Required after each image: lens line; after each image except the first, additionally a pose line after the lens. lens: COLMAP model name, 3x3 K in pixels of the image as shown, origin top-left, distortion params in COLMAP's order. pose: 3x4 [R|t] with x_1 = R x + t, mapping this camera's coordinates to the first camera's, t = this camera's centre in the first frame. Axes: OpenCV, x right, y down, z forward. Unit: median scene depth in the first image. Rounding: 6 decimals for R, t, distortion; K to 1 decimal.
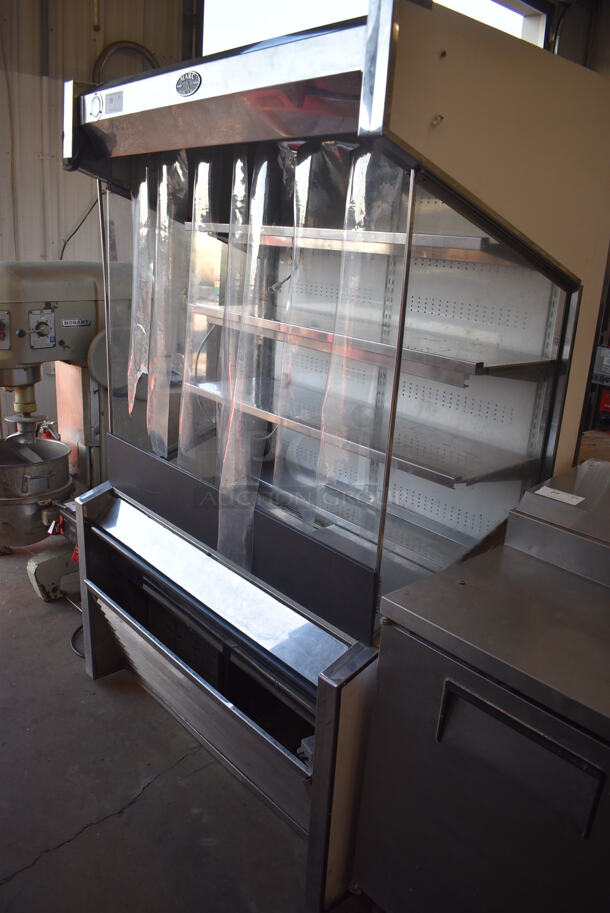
lens RADIAL K [[707.0, 0, 305.0], [0, 707.0, 456.5], [0, 0, 1]] dist [-0.067066, -0.008635]
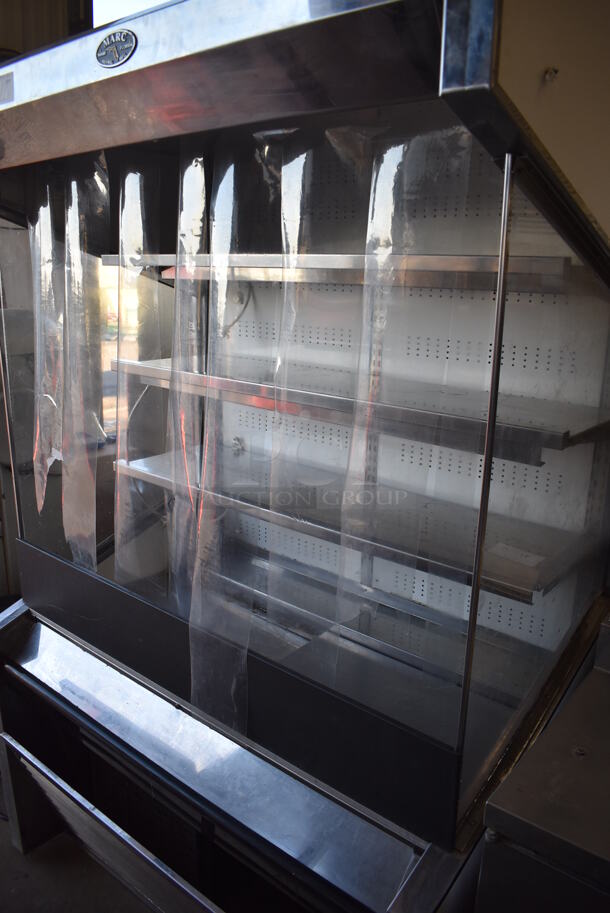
lens RADIAL K [[707.0, 0, 305.0], [0, 707.0, 456.5], [0, 0, 1]] dist [-0.067066, -0.008635]
pose [[0.986889, -0.081614, 0.139243, -0.088033], [0.086799, 0.995725, -0.031575, -0.085008], [-0.136071, 0.043247, 0.989755, 0.261210]]
